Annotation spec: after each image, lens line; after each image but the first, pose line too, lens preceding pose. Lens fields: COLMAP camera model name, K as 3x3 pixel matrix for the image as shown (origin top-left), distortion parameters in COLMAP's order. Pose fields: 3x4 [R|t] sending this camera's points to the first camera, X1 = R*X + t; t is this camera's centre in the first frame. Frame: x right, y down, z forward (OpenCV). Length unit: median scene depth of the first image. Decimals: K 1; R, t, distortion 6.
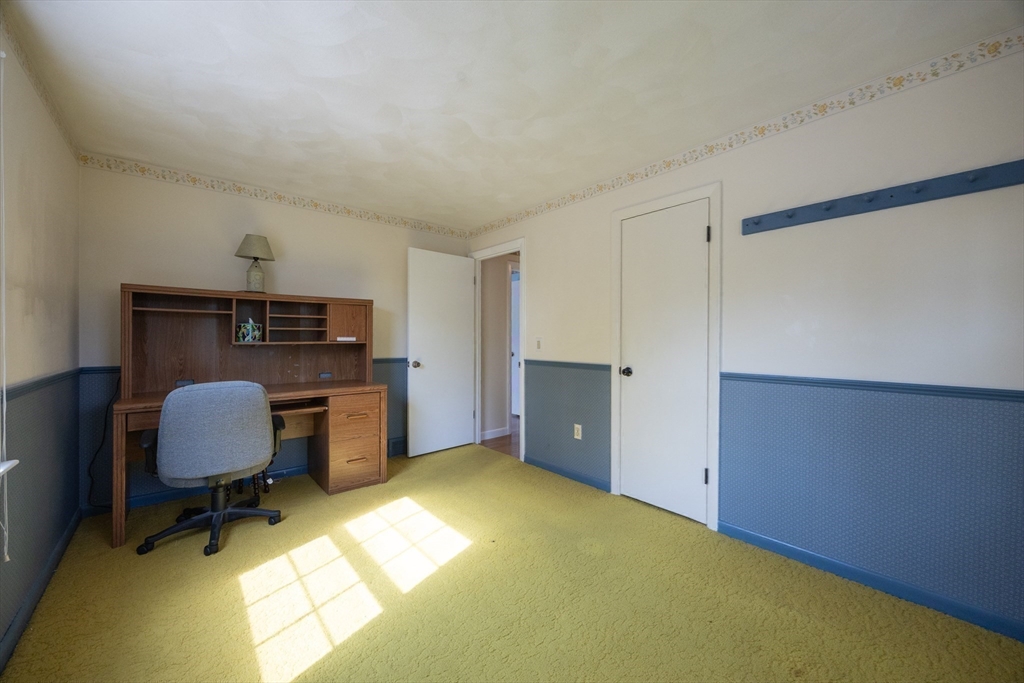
lens RADIAL K [[393.1, 0, 510.9], [0, 393.1, 340.5], [0, 0, 1]] dist [-0.000043, 0.000003]
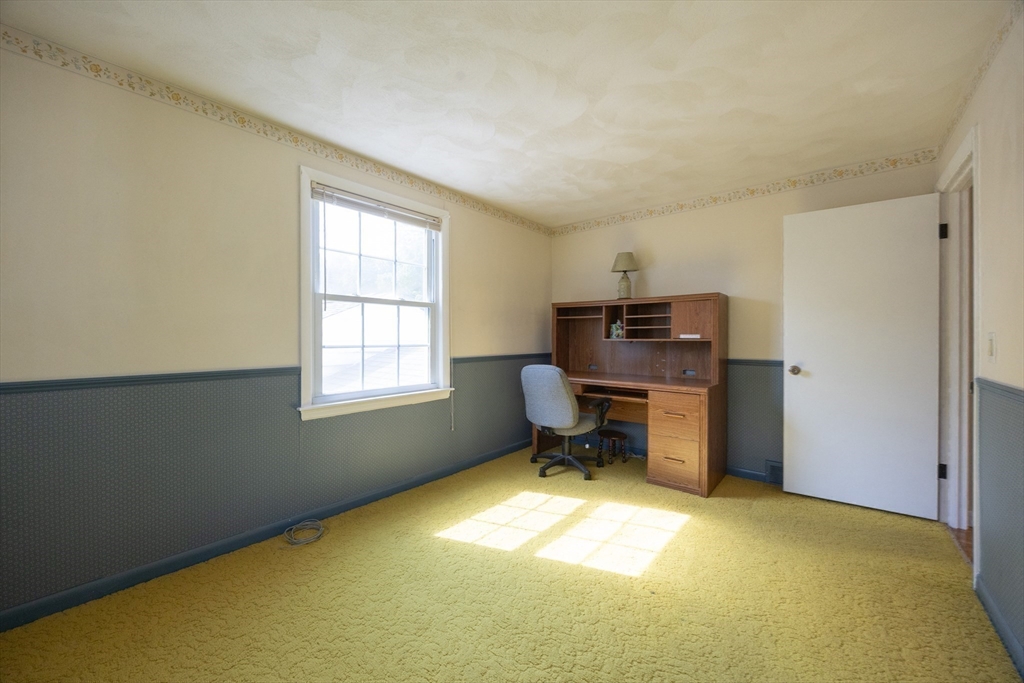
lens RADIAL K [[393.1, 0, 510.9], [0, 393.1, 340.5], [0, 0, 1]] dist [-0.000043, 0.000003]
pose [[0.168867, 0.005853, -0.985621, 0.505160], [-0.005293, 0.999973, 0.005031, 0.004395], [0.985625, 0.004368, 0.168894, 0.437051]]
